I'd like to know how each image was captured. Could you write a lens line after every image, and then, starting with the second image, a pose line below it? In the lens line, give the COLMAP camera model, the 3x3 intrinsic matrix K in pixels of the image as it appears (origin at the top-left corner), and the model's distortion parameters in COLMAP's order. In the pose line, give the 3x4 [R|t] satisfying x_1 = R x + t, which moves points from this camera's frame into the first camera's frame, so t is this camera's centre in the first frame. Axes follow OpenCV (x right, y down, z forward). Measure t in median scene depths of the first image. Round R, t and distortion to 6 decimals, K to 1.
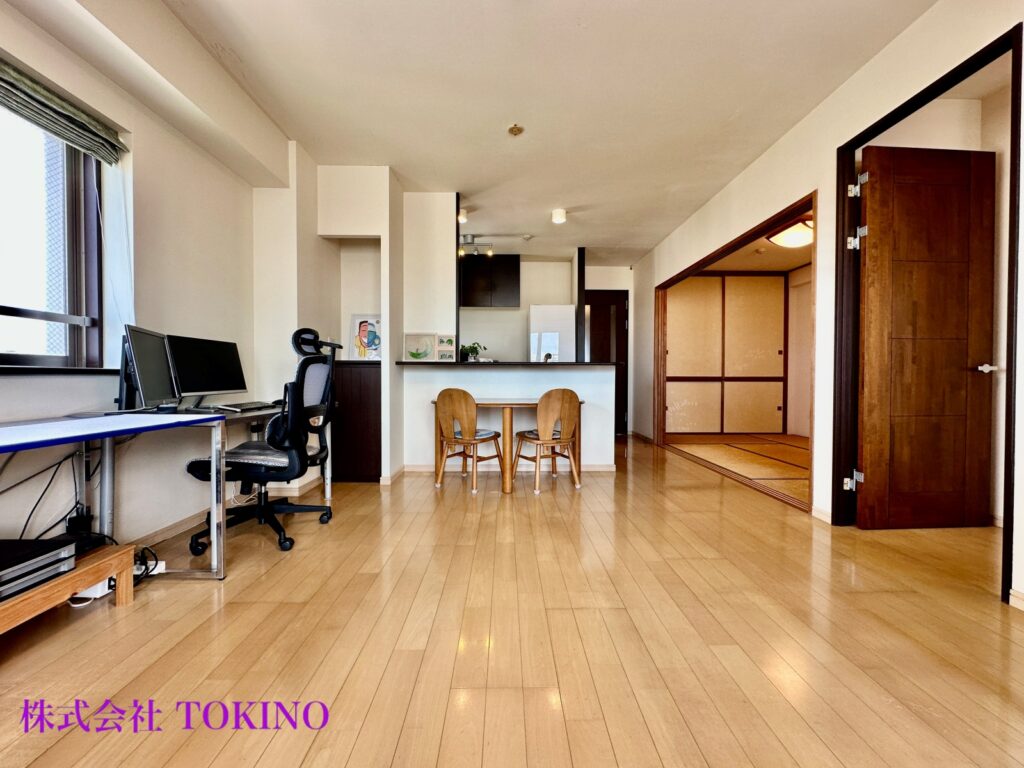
lens RADIAL K [[413.2, 0, 514.5], [0, 413.2, 383.5], [0, 0, 1]] dist [0.000516, -0.000709]
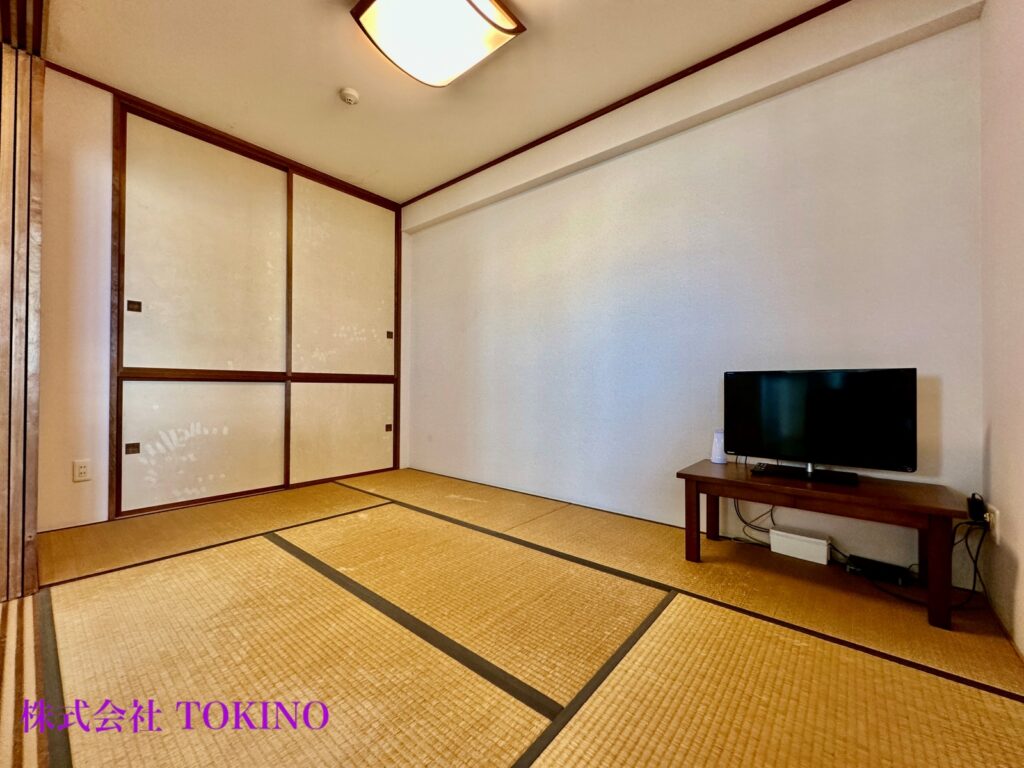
lens RADIAL K [[413.2, 0, 513.4], [0, 413.2, 389.8], [0, 0, 1]] dist [0.000516, -0.000709]
pose [[0.648979, -0.001302, 0.760805, 0.302058], [0.001765, 0.999998, 0.000205, 0.004831], [-0.760804, 0.001210, 0.648980, 0.471797]]
